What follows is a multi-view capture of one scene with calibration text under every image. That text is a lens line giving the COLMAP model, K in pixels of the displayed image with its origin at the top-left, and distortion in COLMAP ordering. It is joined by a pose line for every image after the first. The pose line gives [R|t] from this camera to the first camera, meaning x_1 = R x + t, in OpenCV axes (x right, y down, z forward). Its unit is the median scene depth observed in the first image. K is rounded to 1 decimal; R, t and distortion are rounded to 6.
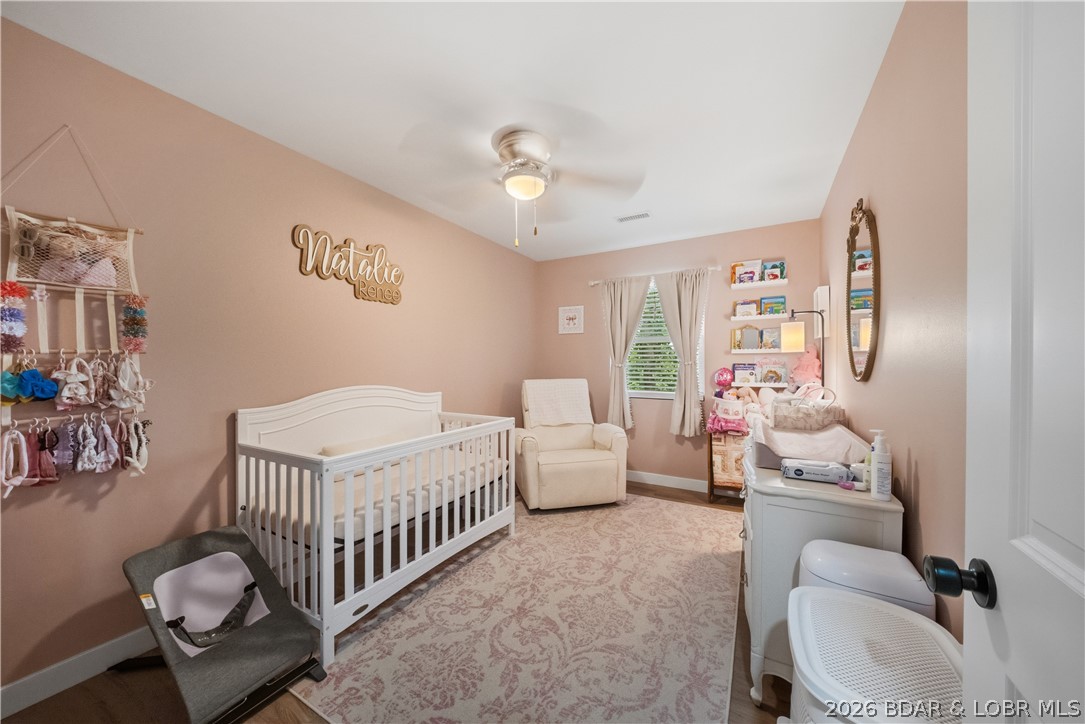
lens RADIAL K [[390.4, 0, 542.5], [0, 390.4, 362.0], [0, 0, 1]] dist [-0.000080, -0.002754]
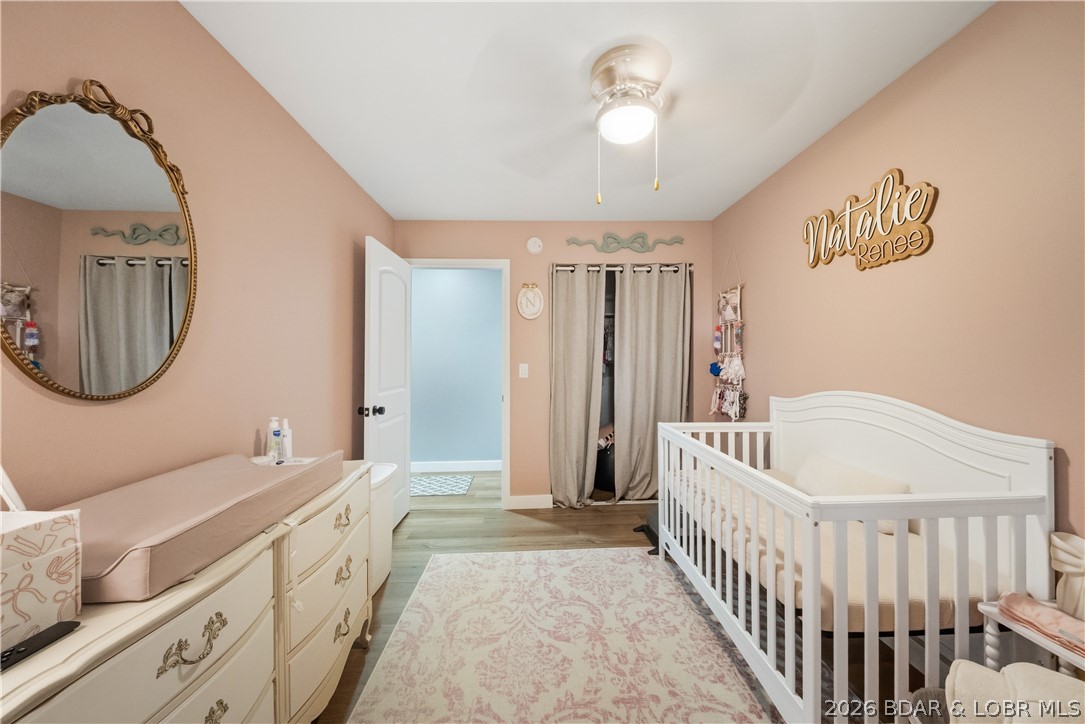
lens RADIAL K [[390.4, 0, 542.5], [0, 390.4, 362.0], [0, 0, 1]] dist [-0.000080, -0.002754]
pose [[-0.856675, 0.005905, -0.515822, 0.553750], [0.004126, 0.999981, 0.004594, -0.001934], [0.515839, 0.001808, -0.856683, 1.829400]]
